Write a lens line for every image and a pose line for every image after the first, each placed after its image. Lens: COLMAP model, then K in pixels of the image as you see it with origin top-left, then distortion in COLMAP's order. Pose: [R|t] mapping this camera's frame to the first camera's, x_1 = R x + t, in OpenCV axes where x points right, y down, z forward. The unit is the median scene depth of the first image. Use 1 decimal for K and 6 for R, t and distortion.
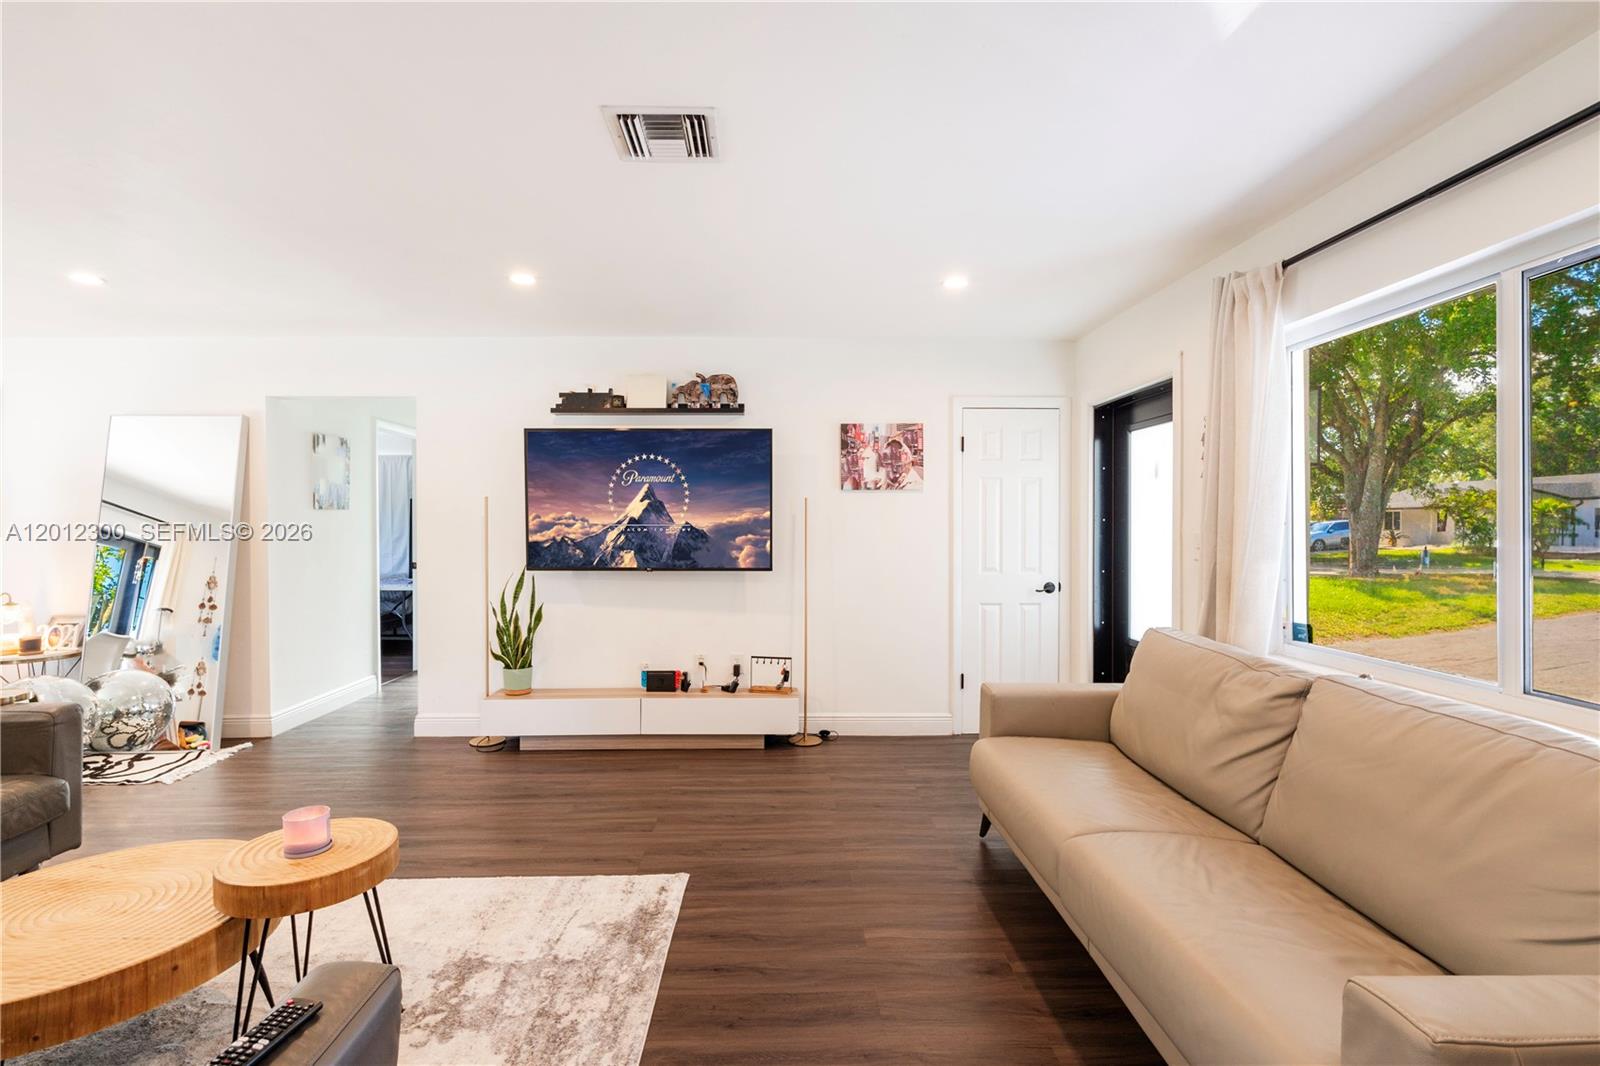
lens RADIAL K [[749.6, 0, 810.9], [0, 749.6, 527.5], [0, 0, 1]] dist [-0.018546, 0.003978]
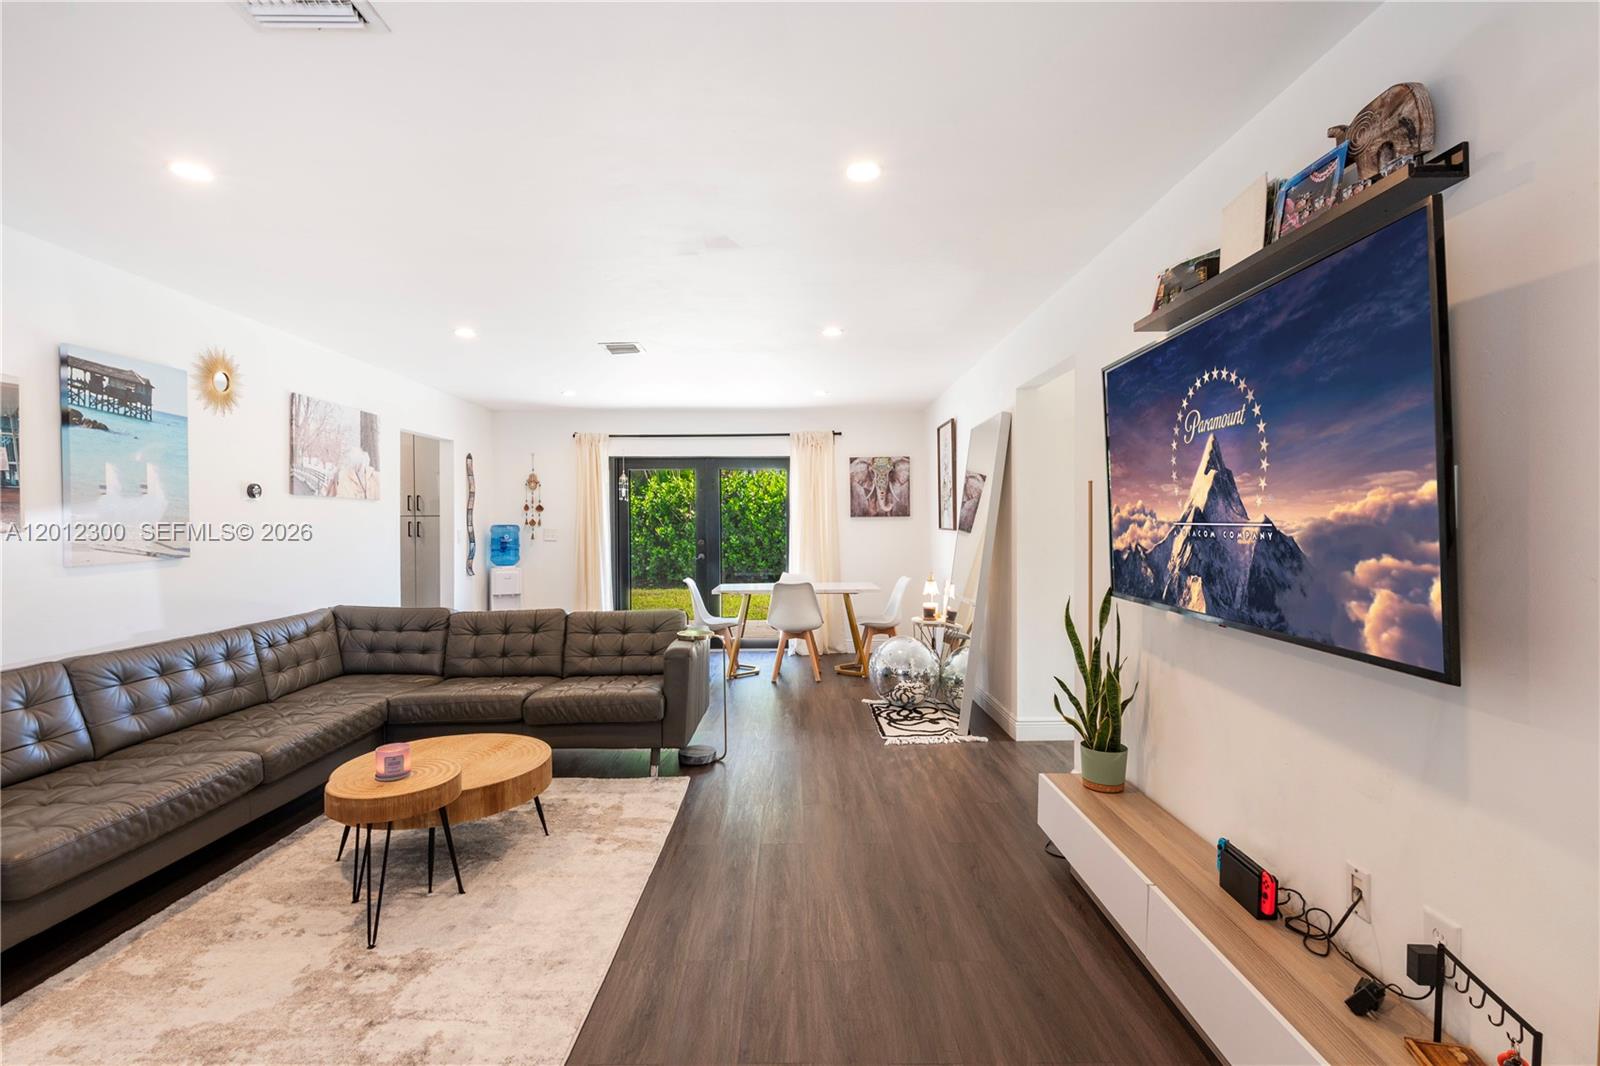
lens RADIAL K [[749.6, 0, 811.0], [0, 749.6, 529.1], [0, 0, 1]] dist [-0.018546, 0.003978]
pose [[-0.035048, 0.011976, -0.999314, 0.248371], [-0.006715, 0.999903, 0.012219, -0.004324], [0.999363, 0.007138, -0.034964, 0.770481]]
